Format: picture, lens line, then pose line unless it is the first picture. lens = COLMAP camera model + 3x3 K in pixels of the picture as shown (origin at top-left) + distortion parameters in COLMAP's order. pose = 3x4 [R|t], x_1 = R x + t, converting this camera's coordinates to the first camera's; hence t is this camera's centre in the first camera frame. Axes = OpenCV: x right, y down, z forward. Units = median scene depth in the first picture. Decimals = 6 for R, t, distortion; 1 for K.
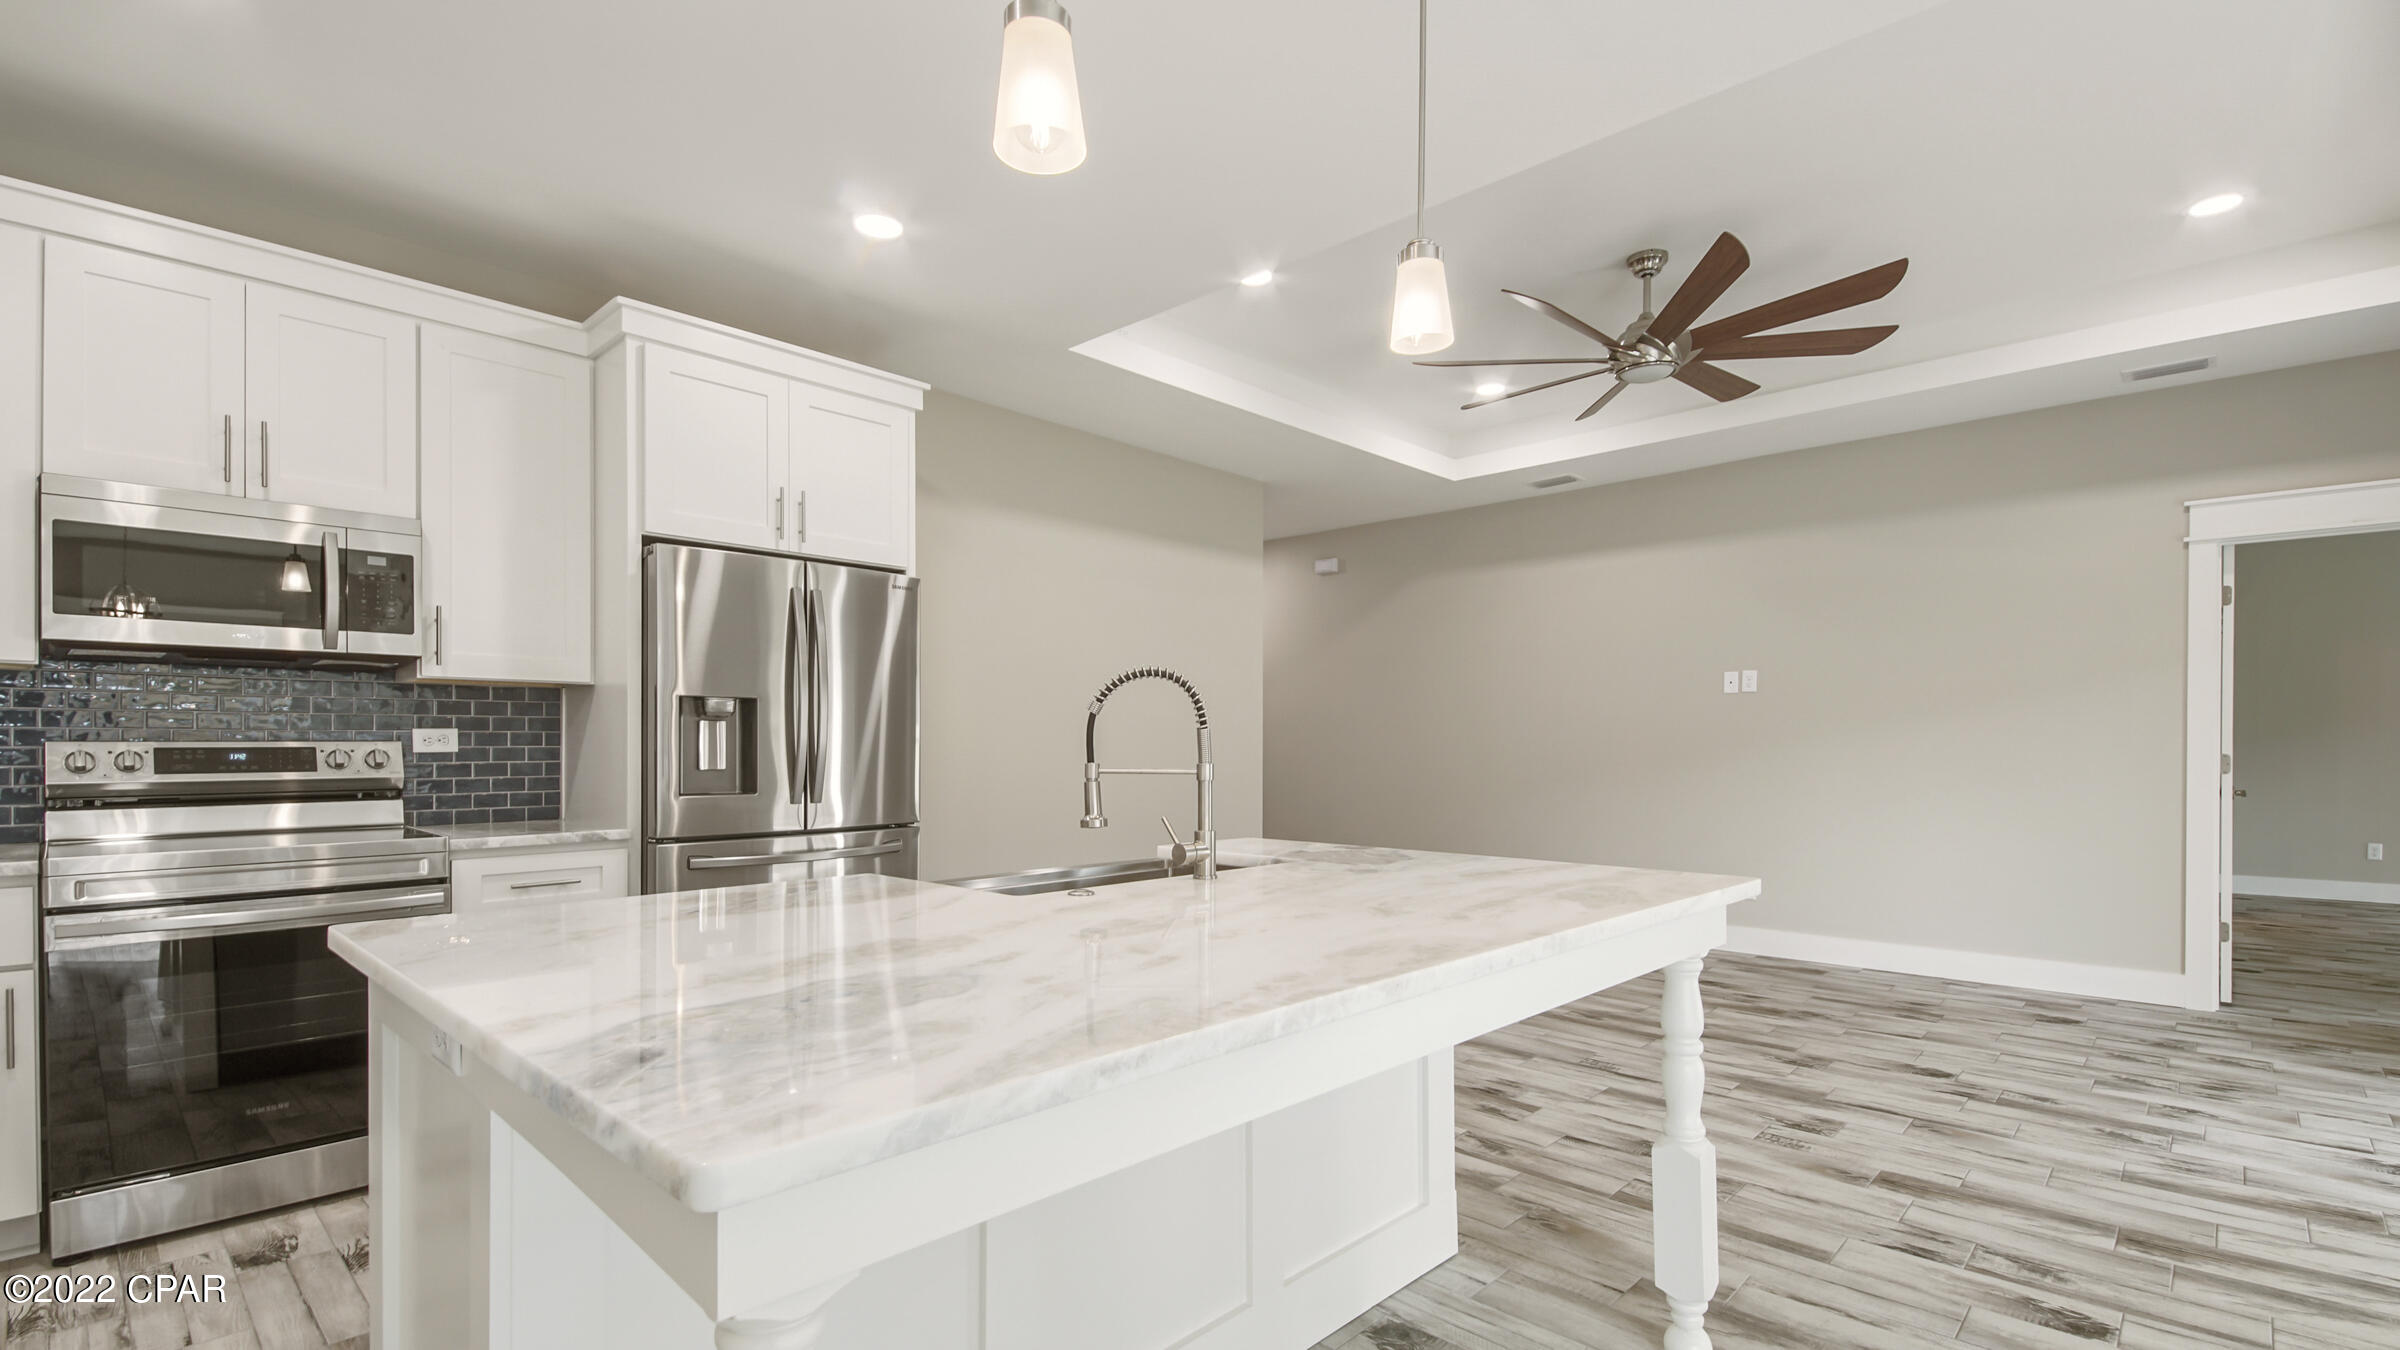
lens RADIAL K [[1078.7, 0, 1197.9], [0, 1078.7, 744.2], [0, 0, 1]] dist [0.016101, -0.000527]
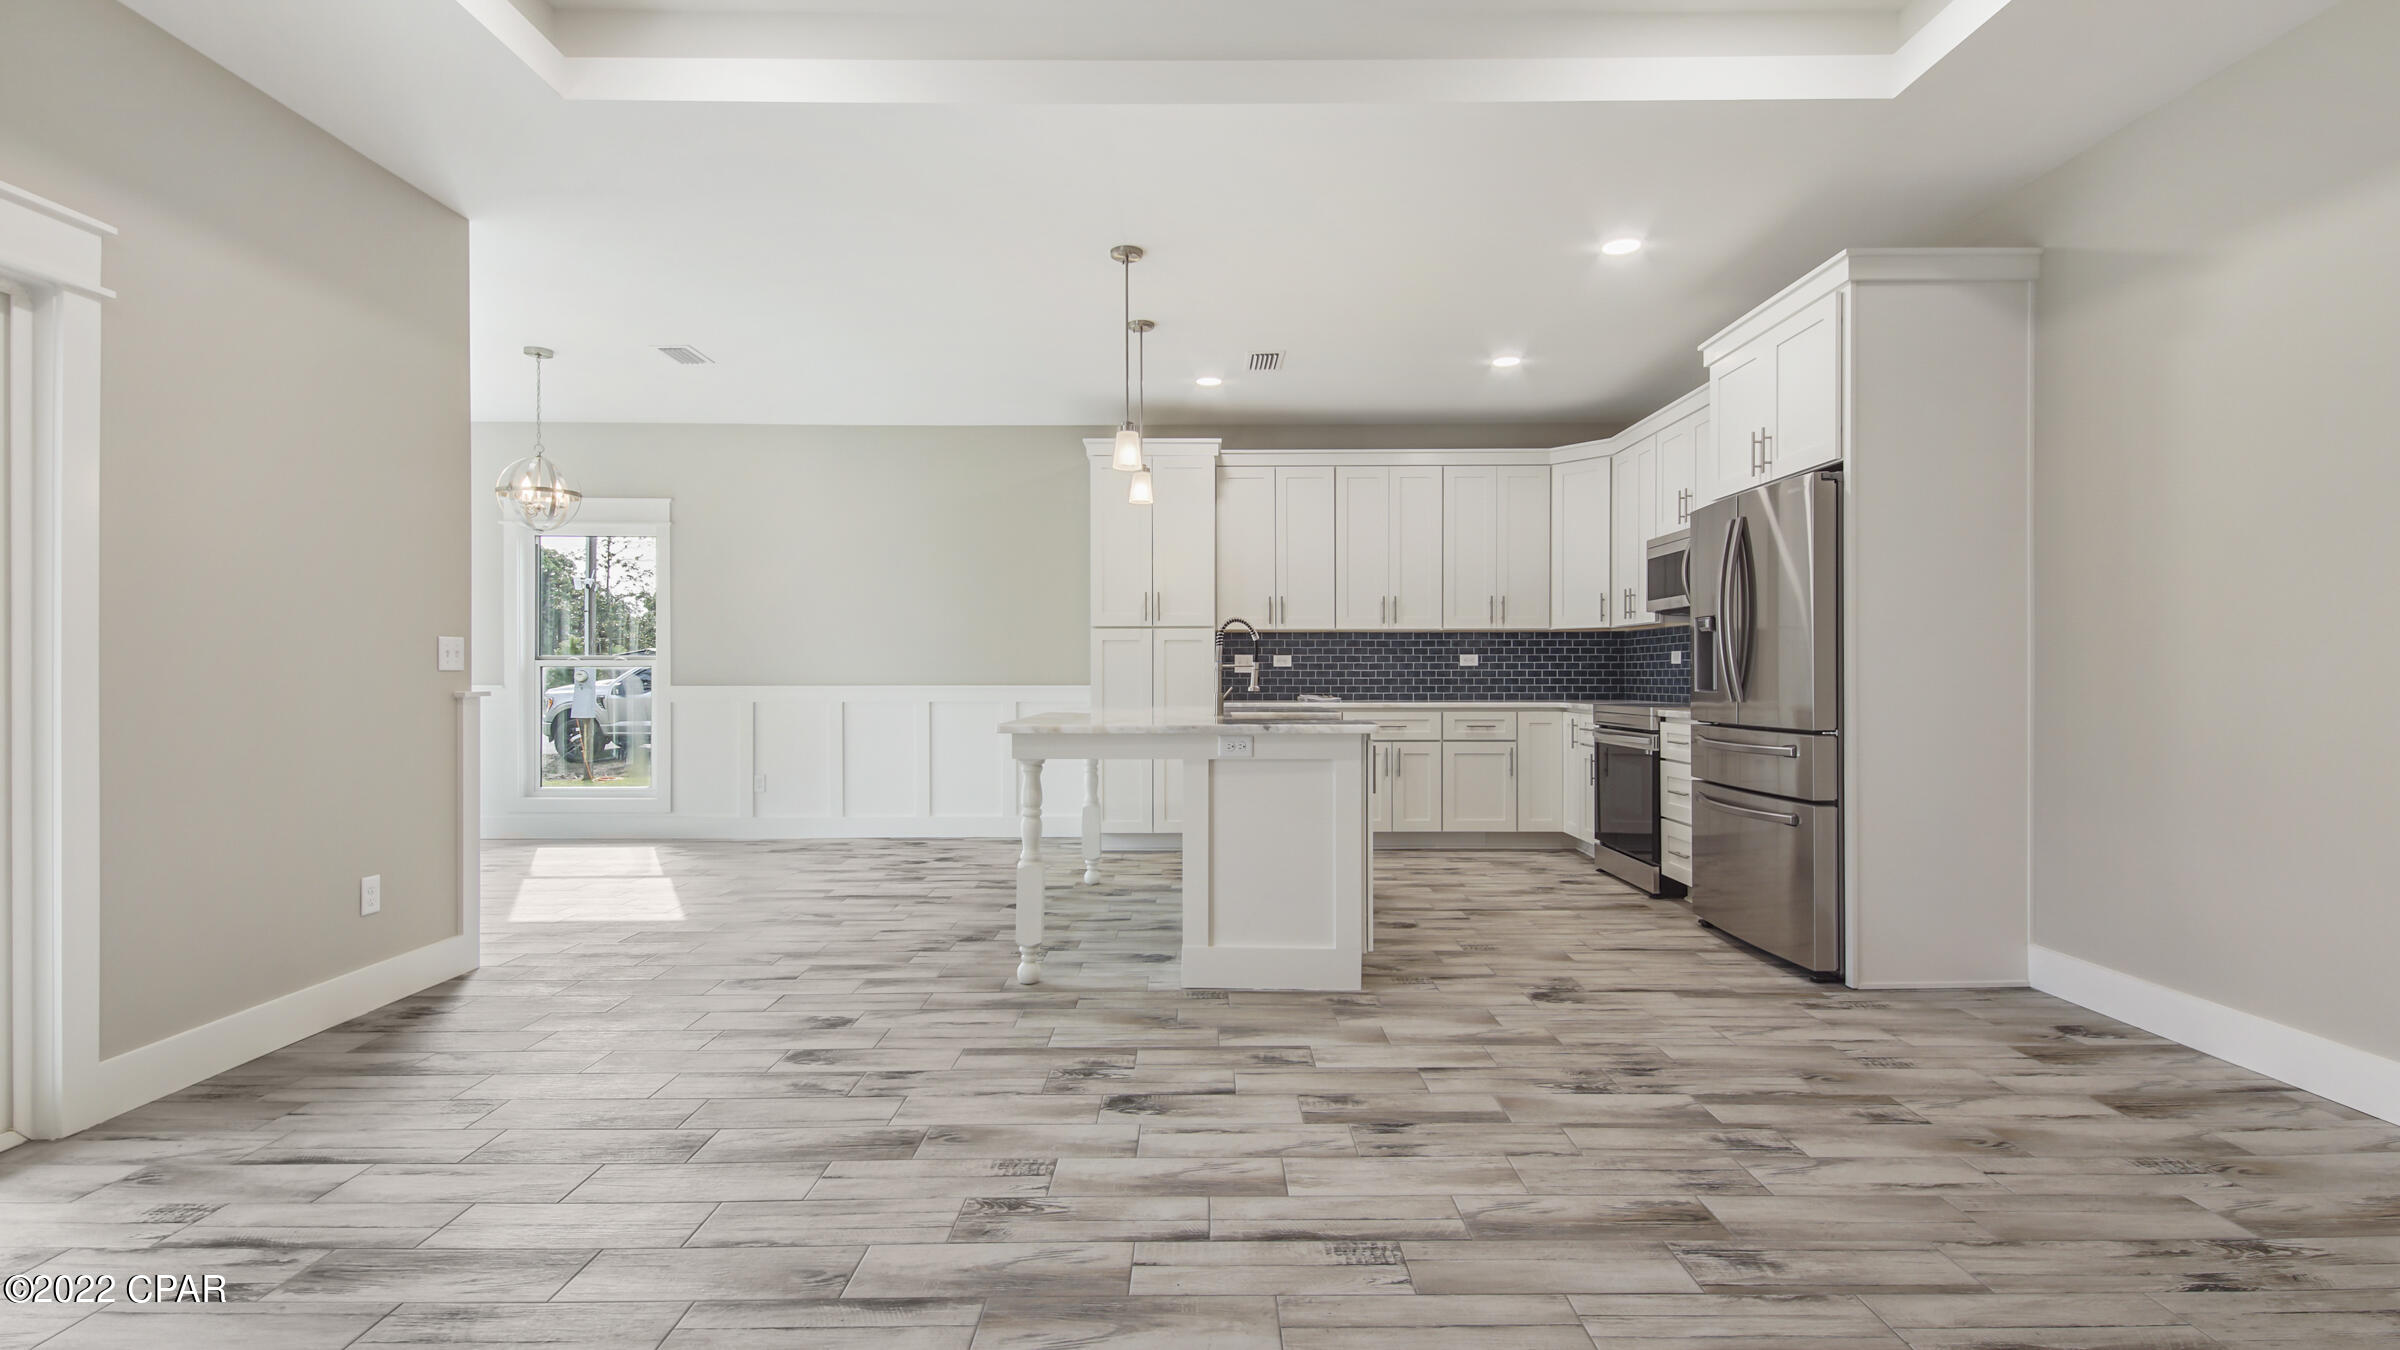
lens RADIAL K [[1051.3, 0, 1200.0], [0, 1051.3, 675.0], [0, 0, 1]] dist [0.033746, -0.021068]
pose [[-0.724304, 0.001166, -0.689479, 0.847942], [0.000332, 0.999999, 0.001343, 0.023933], [0.689480, 0.000744, -0.724304, 1.433909]]
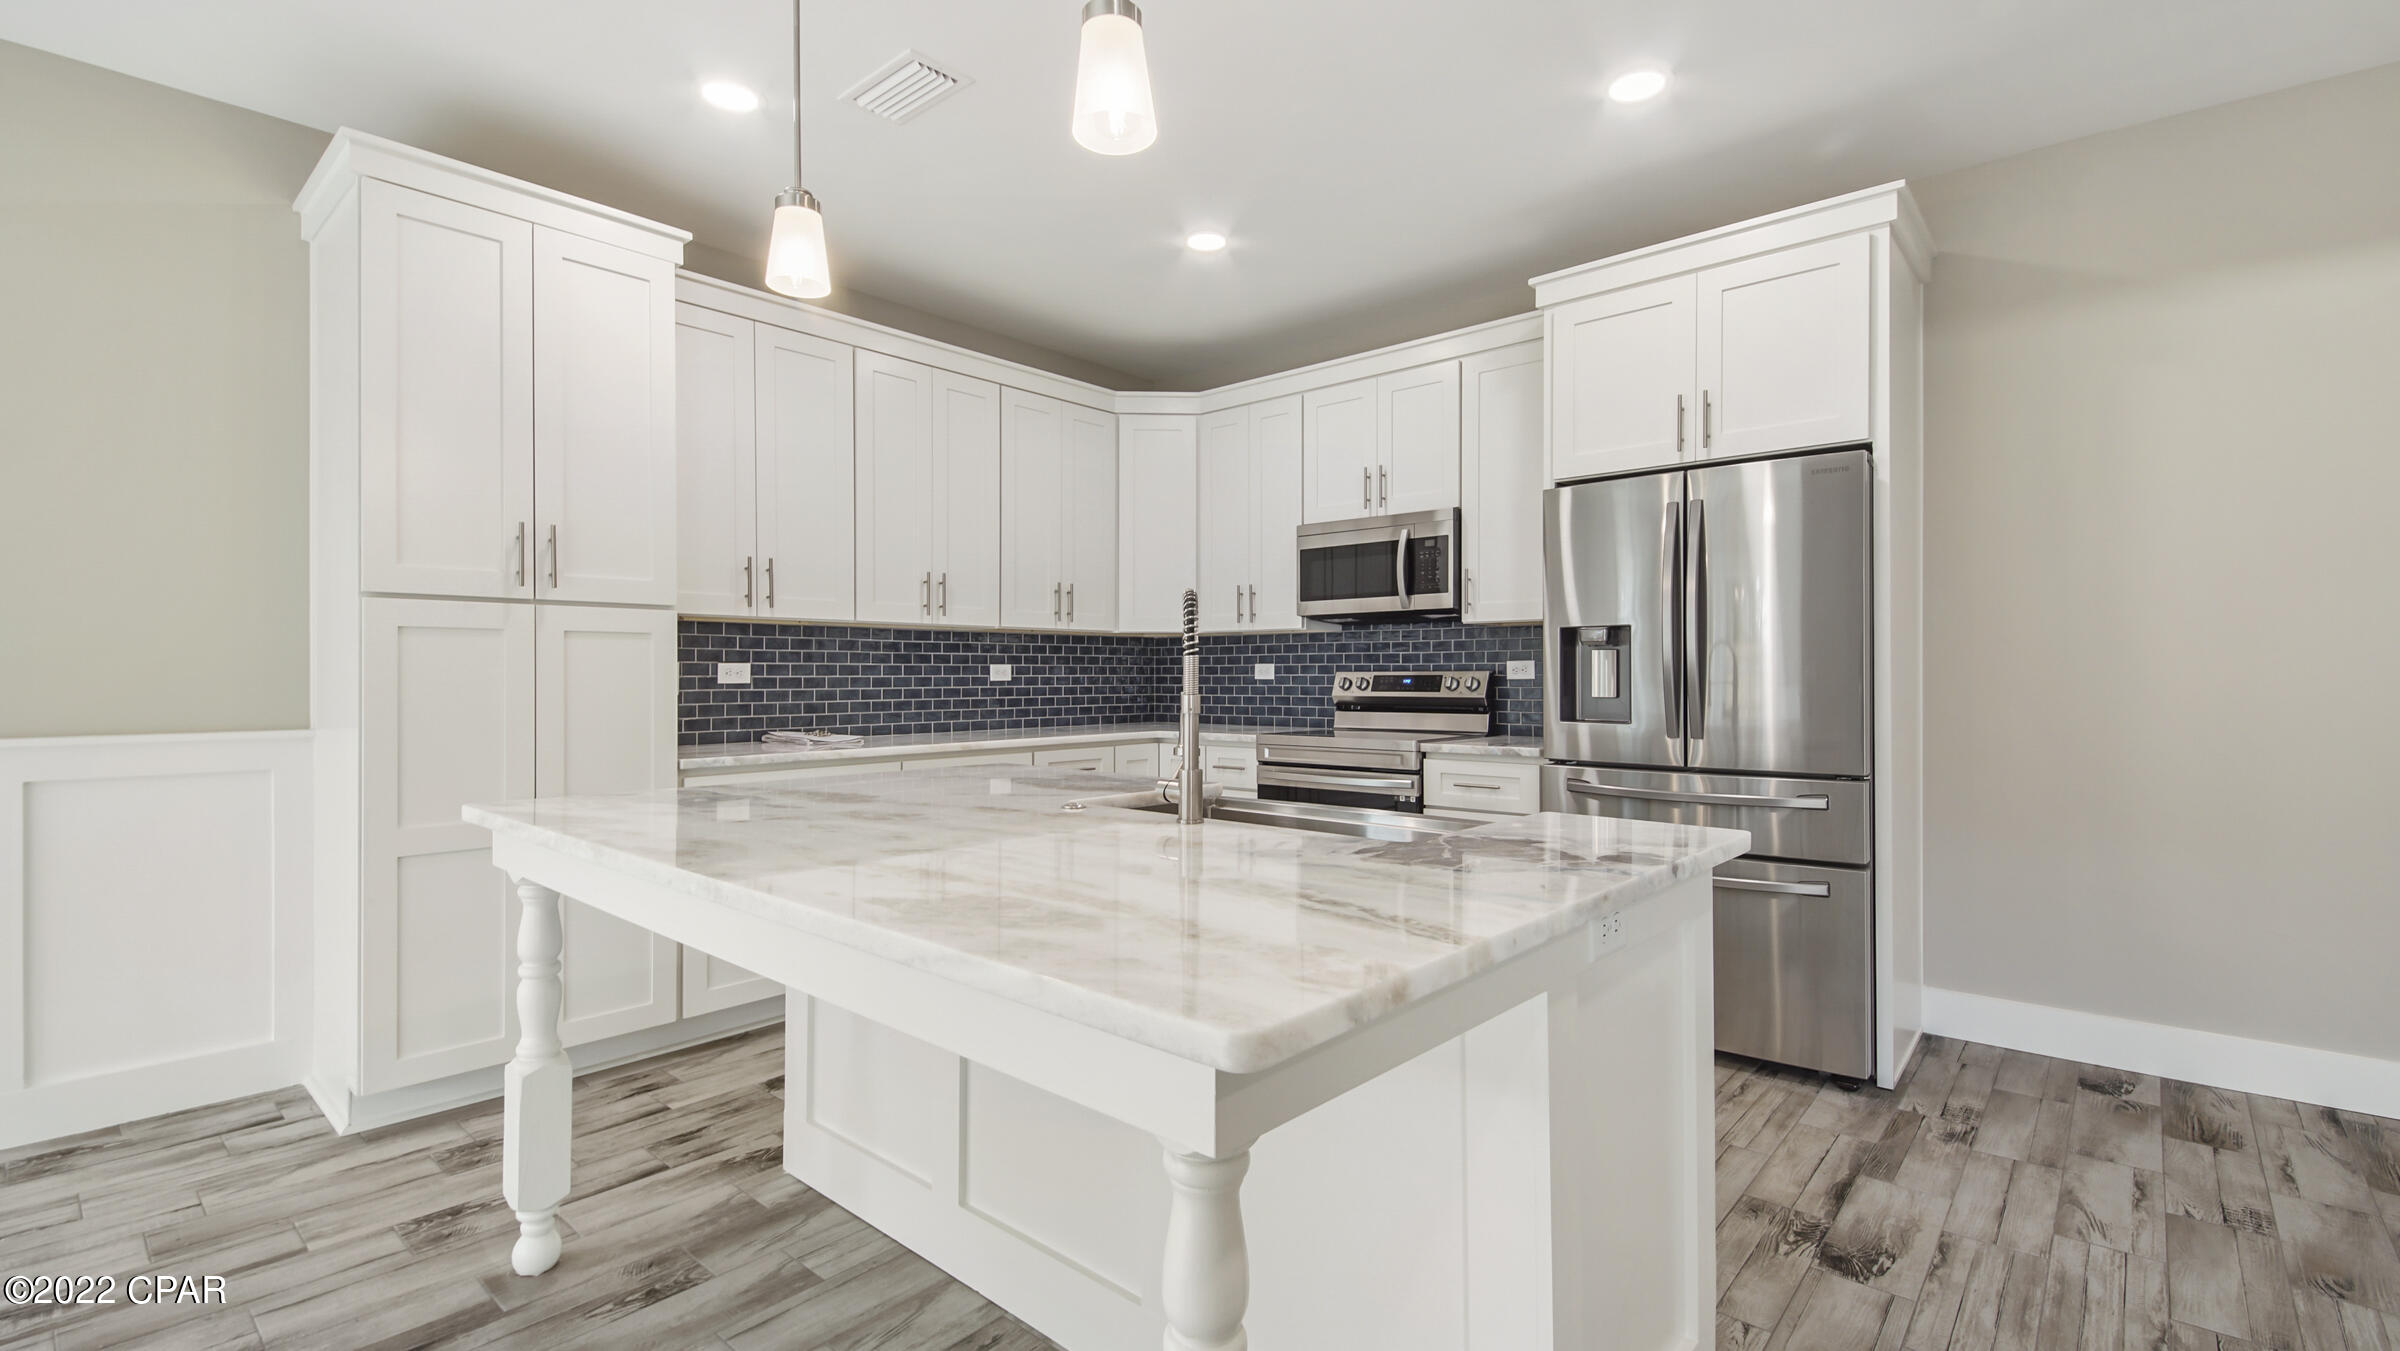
lens RADIAL K [[1051.3, 0, 1200.0], [0, 1051.3, 675.5], [0, 0, 1]] dist [0.033746, -0.021068]
pose [[0.034026, 0.000958, -0.999420, 0.508421], [0.000139, 1.000000, 0.000963, 0.001436], [0.999421, -0.000172, 0.034026, 0.563897]]
